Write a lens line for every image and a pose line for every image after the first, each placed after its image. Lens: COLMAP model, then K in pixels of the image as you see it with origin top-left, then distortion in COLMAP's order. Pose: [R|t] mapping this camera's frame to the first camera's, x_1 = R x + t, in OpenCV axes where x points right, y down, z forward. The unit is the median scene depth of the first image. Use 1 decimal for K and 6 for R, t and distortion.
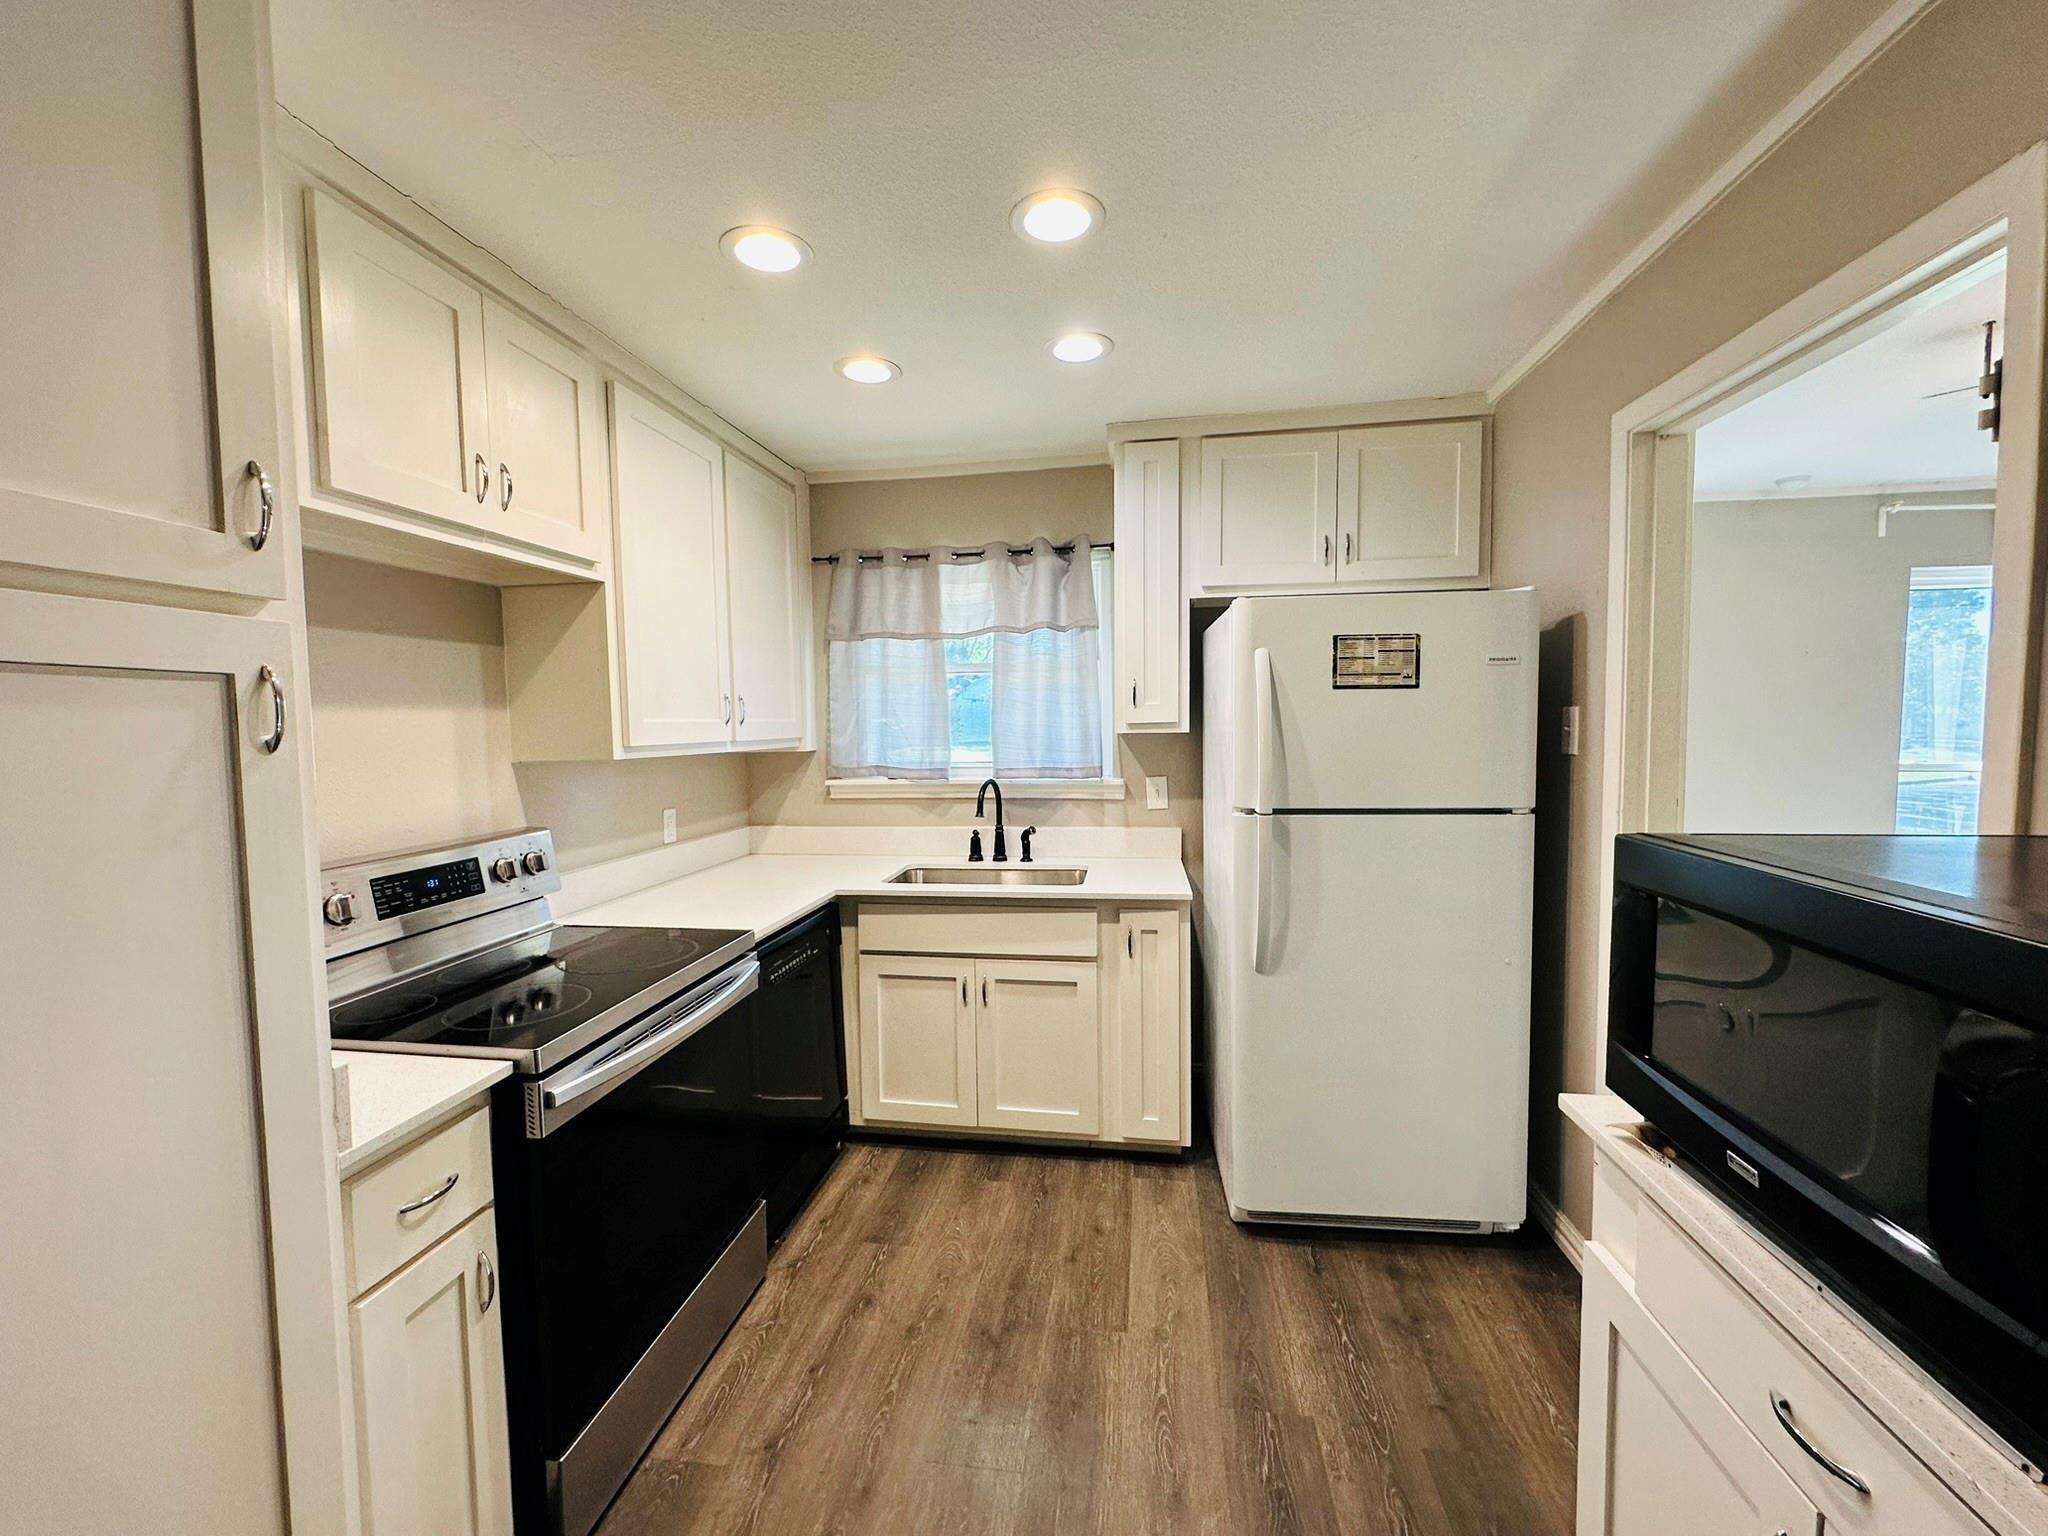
lens RADIAL K [[822.7, 0, 1018.6], [0, 822.7, 766.2], [0, 0, 1]] dist [-0.002683, -0.000252]
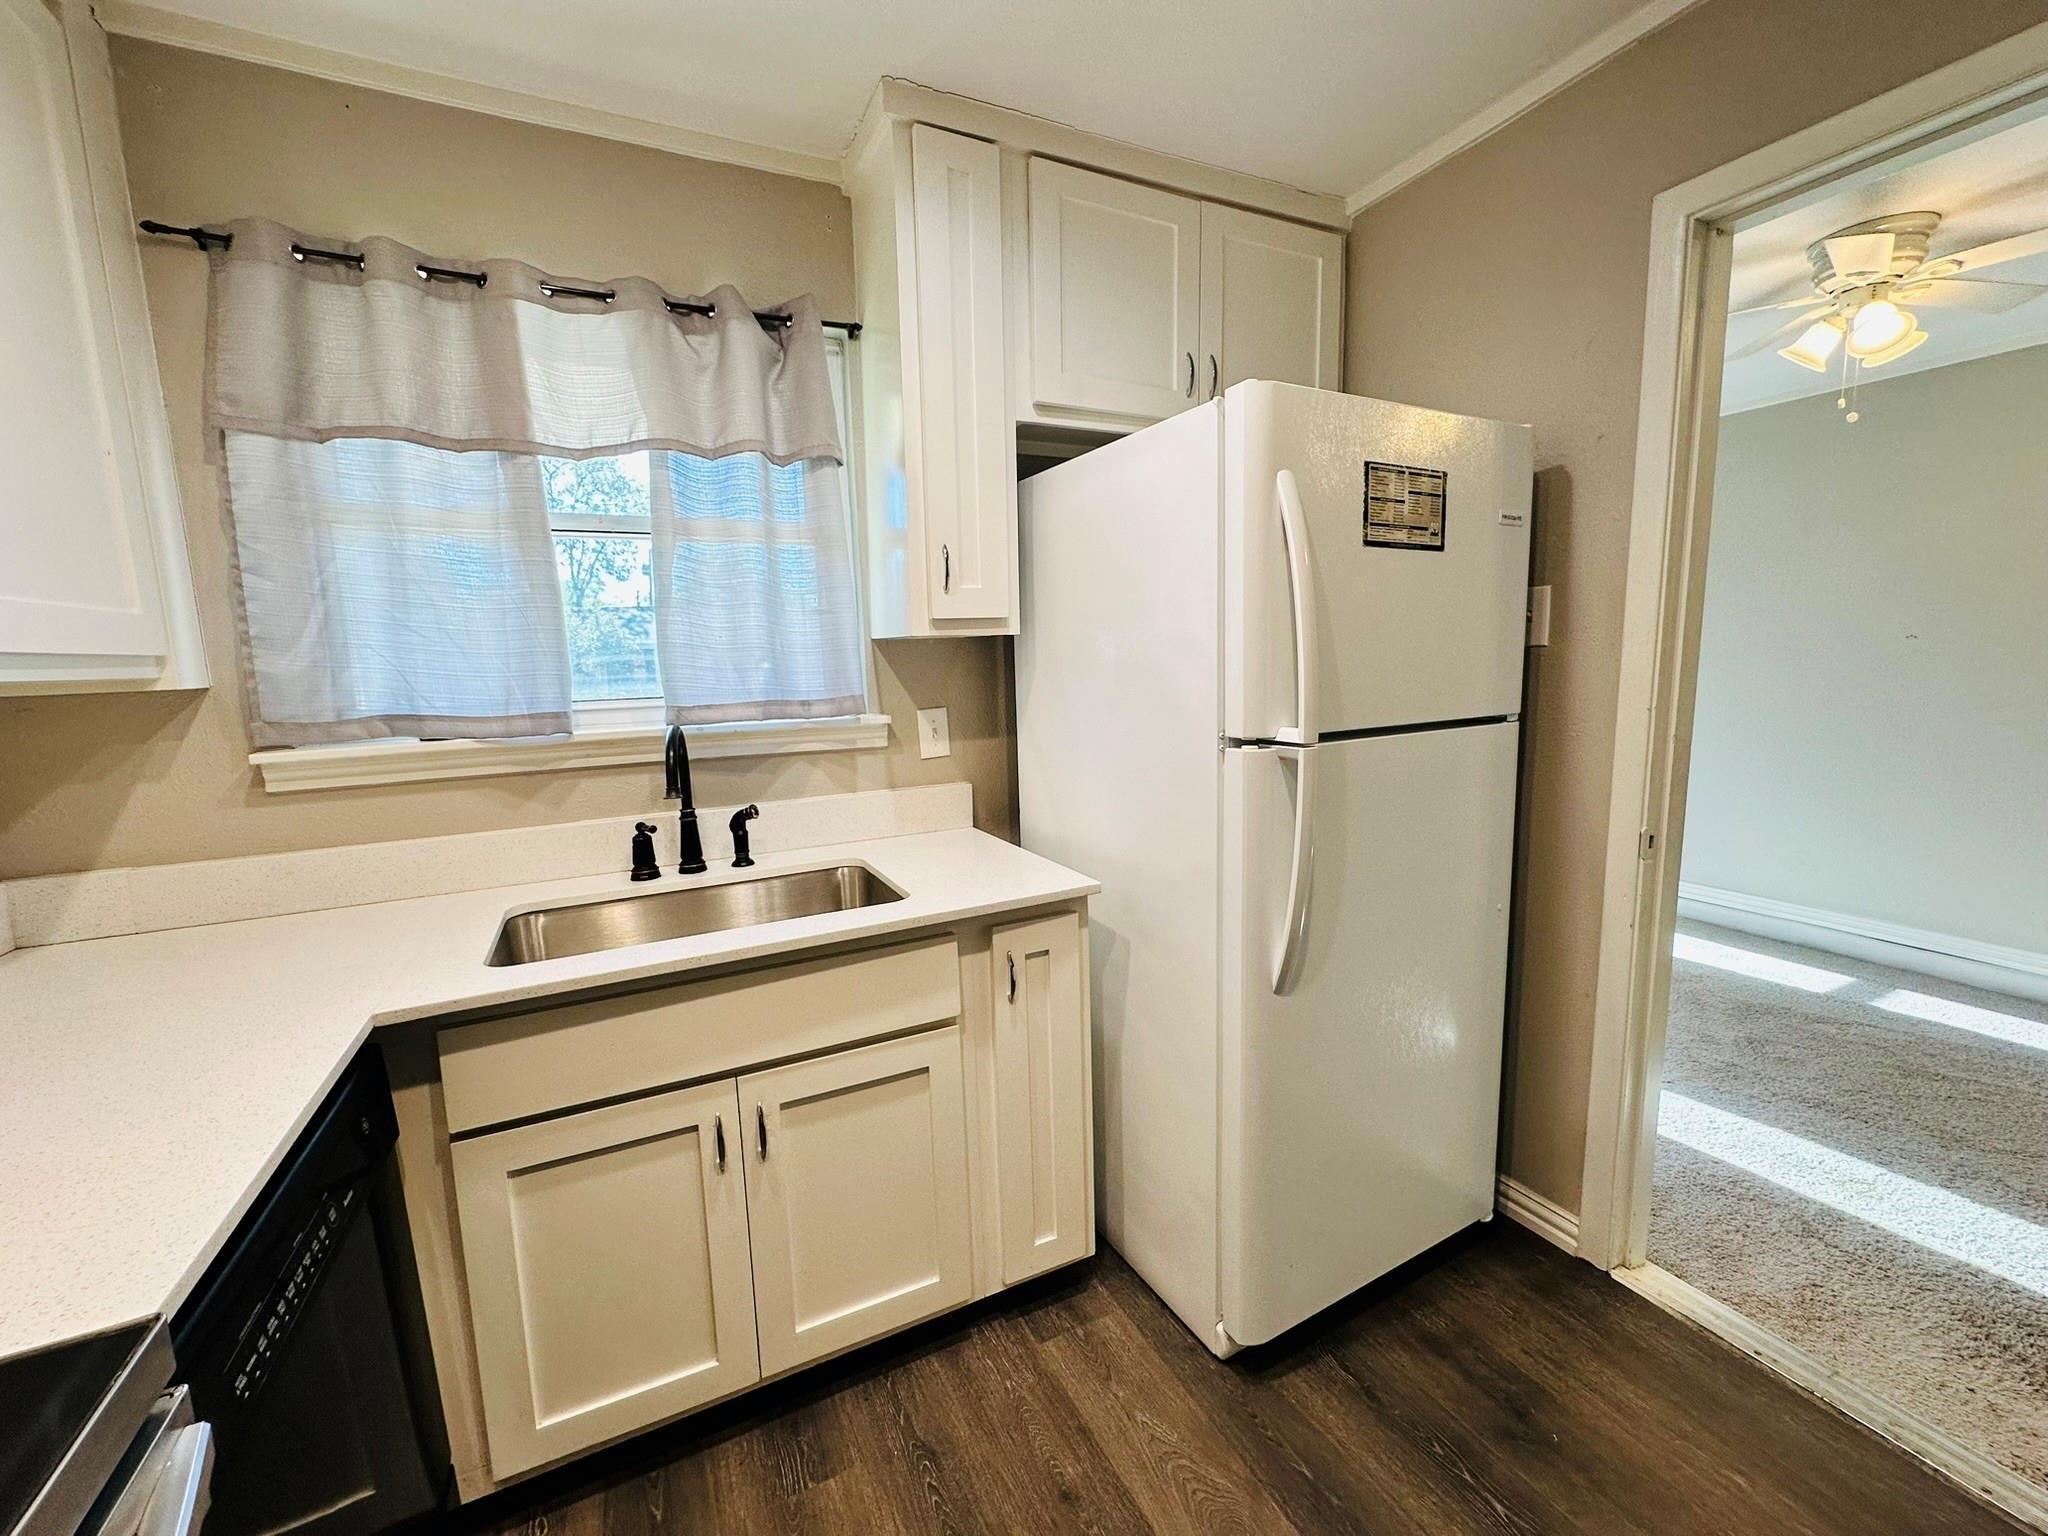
lens RADIAL K [[822.7, 0, 1018.6], [0, 822.7, 766.2], [0, 0, 1]] dist [-0.002683, -0.000252]
pose [[0.819486, -0.085821, 0.566638, -0.154761], [0.049955, 0.995658, 0.078552, 0.010447], [-0.570918, -0.036066, 0.820214, 0.420348]]
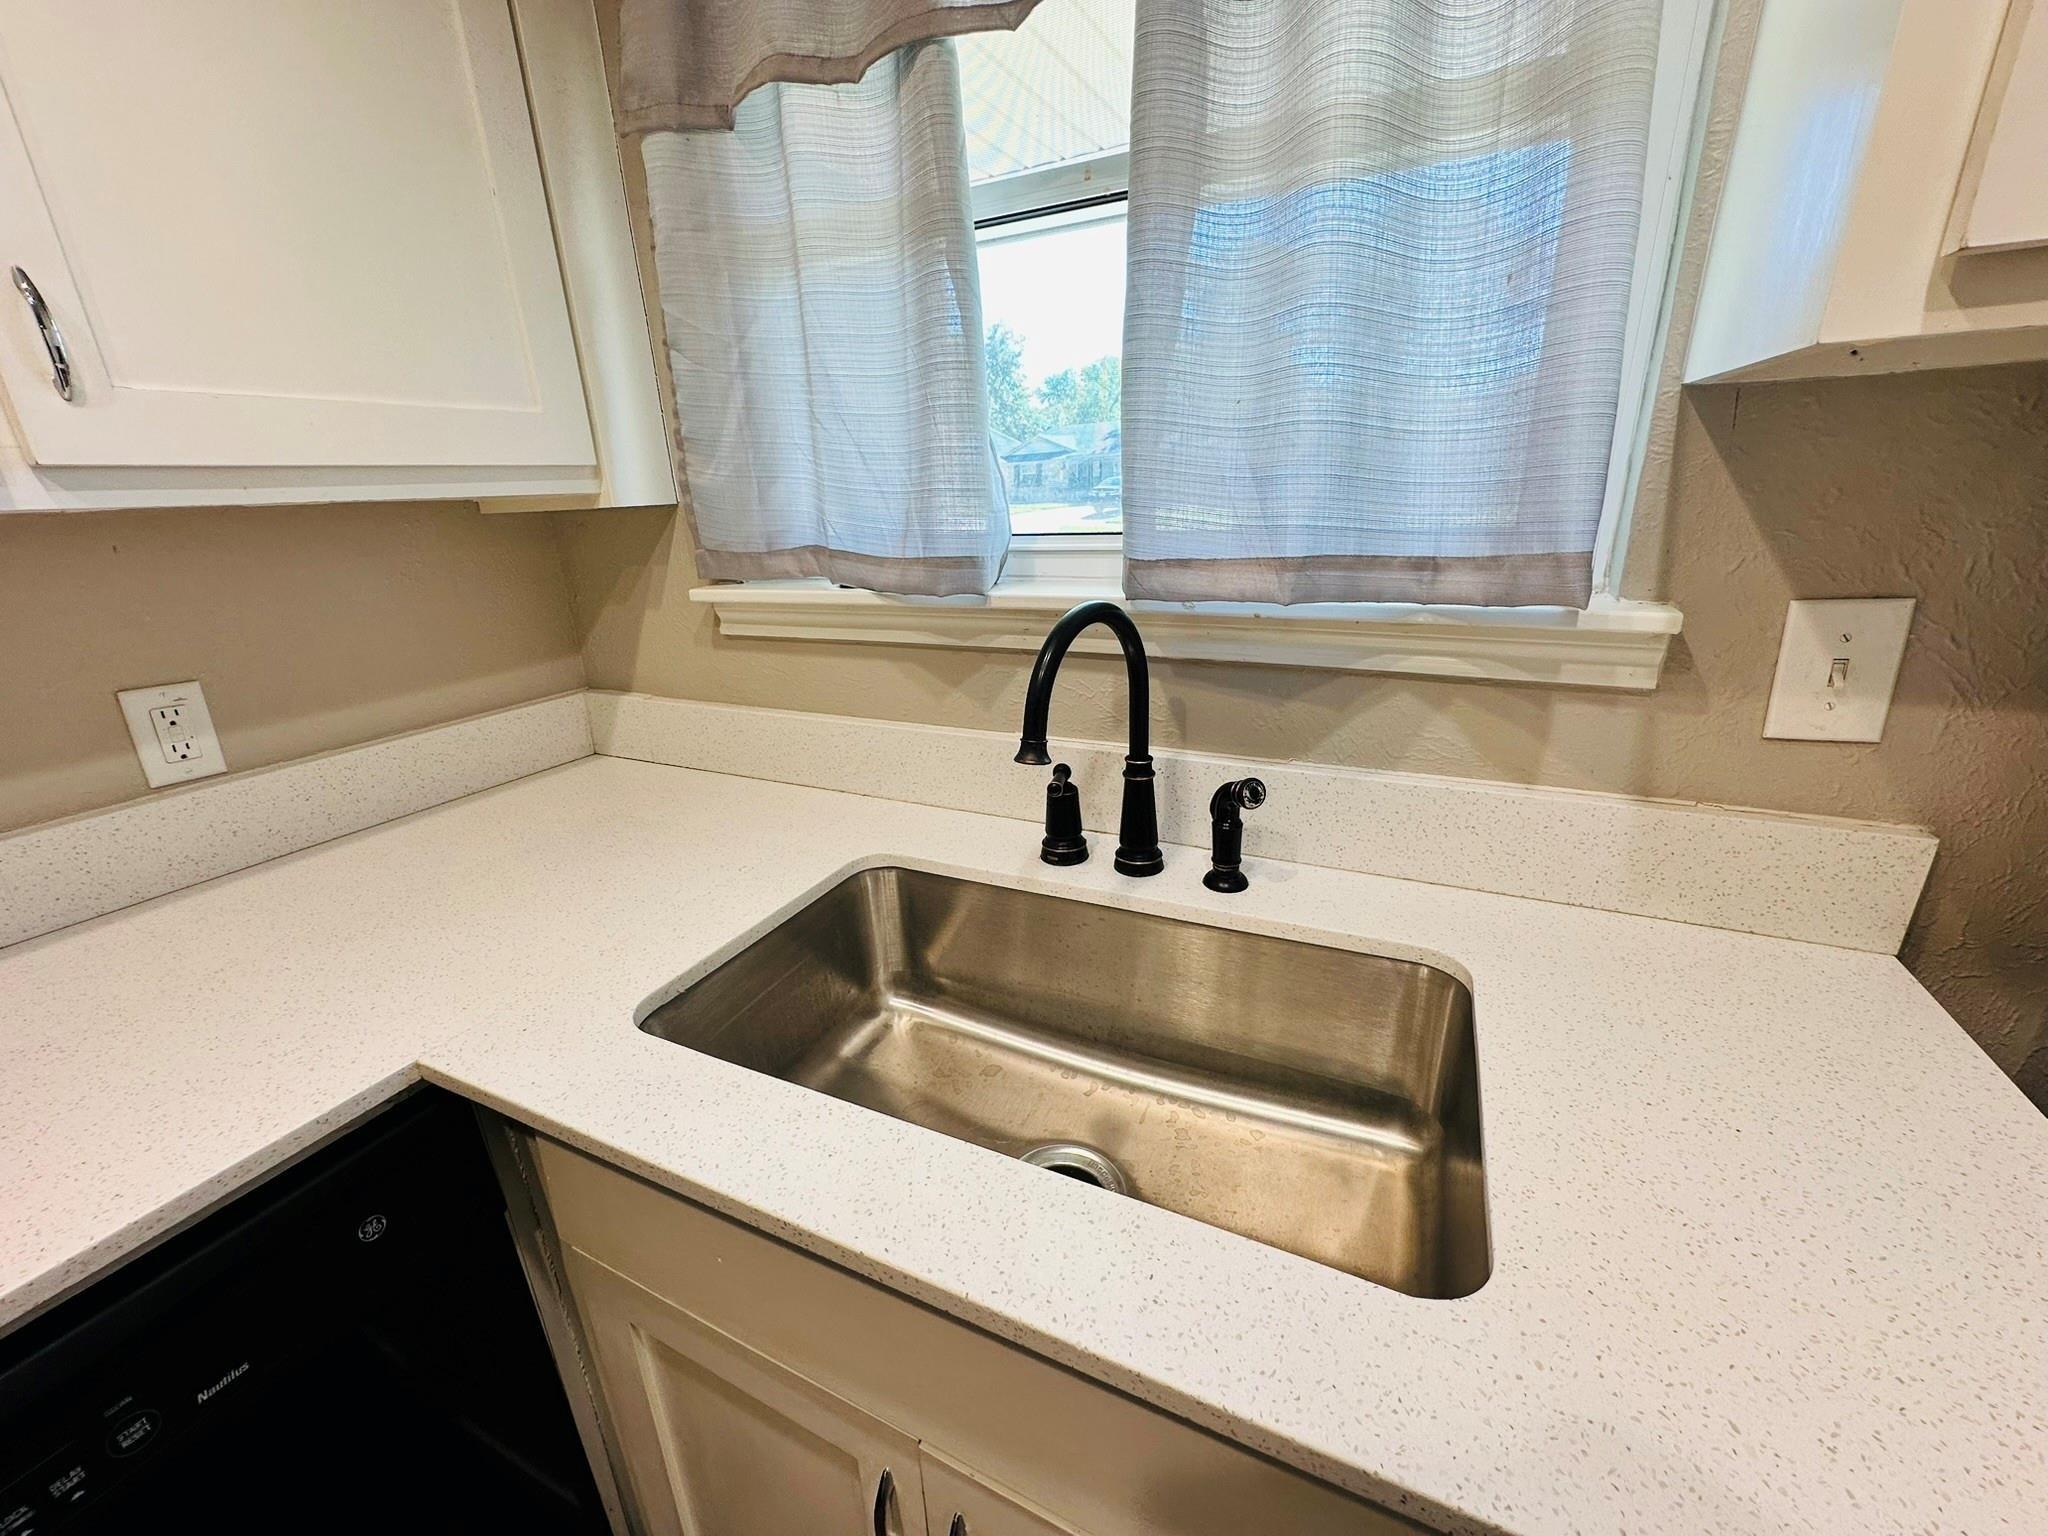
lens RADIAL K [[822.7, 0, 1018.6], [0, 822.7, 766.2], [0, 0, 1]] dist [-0.002683, -0.000252]
pose [[0.956006, 0.072984, -0.284124, 0.019369], [0.007953, 0.961751, 0.273808, -0.006272], [0.293240, -0.264022, 0.918859, 0.725496]]
